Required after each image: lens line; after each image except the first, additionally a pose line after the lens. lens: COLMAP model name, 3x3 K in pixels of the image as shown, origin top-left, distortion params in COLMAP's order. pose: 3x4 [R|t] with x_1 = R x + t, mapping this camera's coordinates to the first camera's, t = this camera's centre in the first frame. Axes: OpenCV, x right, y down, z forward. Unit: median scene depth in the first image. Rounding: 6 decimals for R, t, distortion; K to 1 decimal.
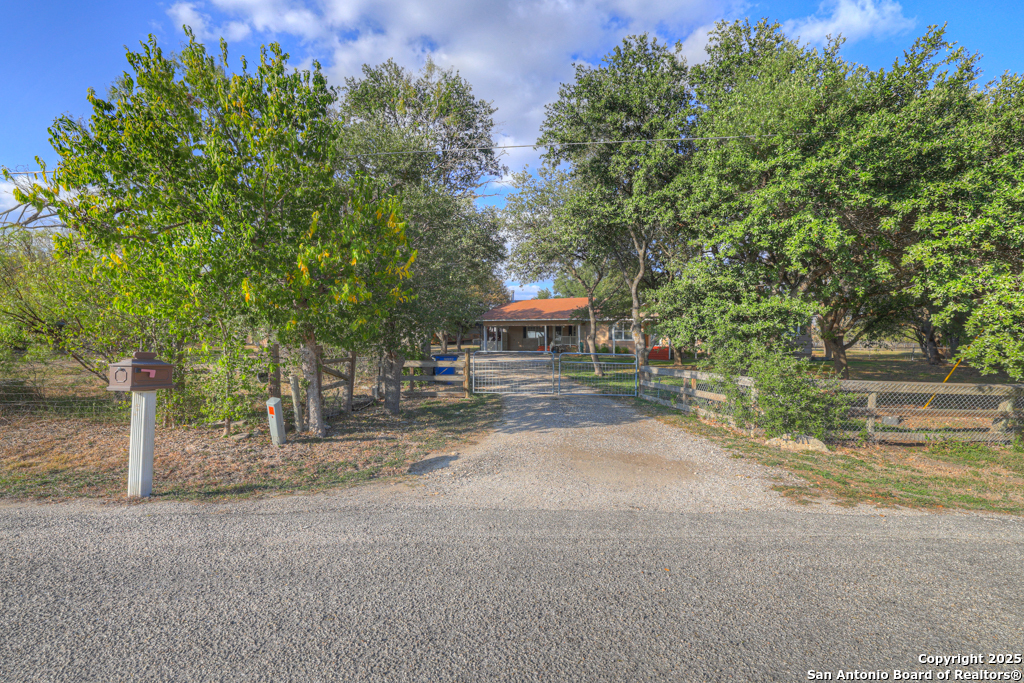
lens RADIAL K [[442.9, 0, 512.0], [0, 442.9, 341.5], [0, 0, 1]] dist [0.000070, 0.000006]
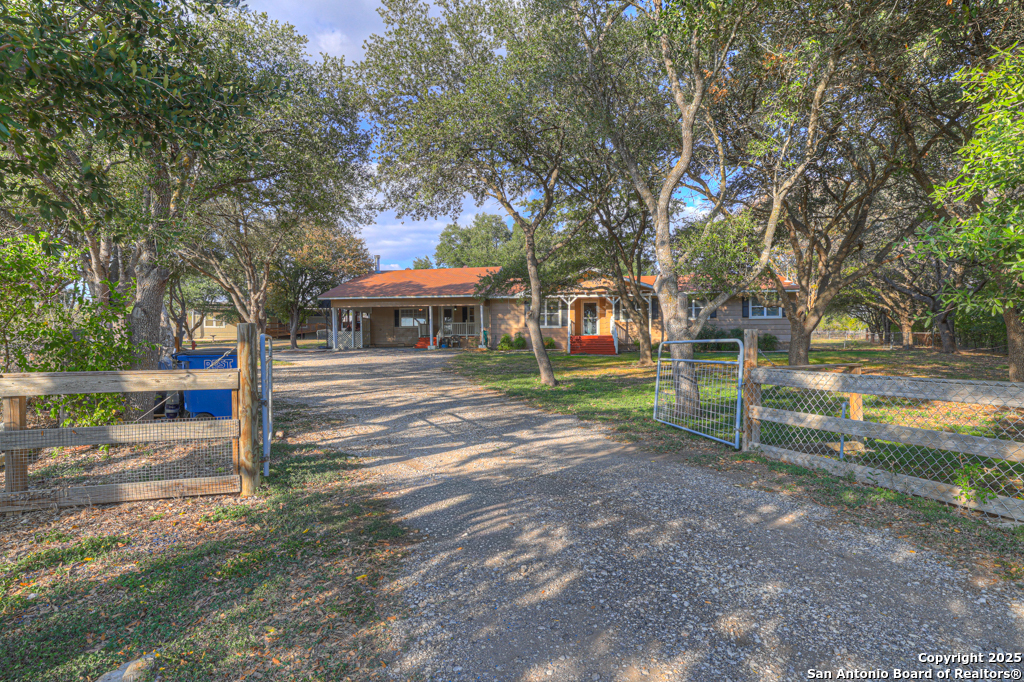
lens RADIAL K [[549.0, 0, 512.0], [0, 549.0, 341.0], [0, 0, 1]] dist [0.000168, 0.000011]
pose [[0.969528, -0.015197, 0.244510, -0.005715], [0.012667, 0.999849, 0.011918, 0.006518], [-0.244654, -0.008458, 0.969574, 0.169544]]
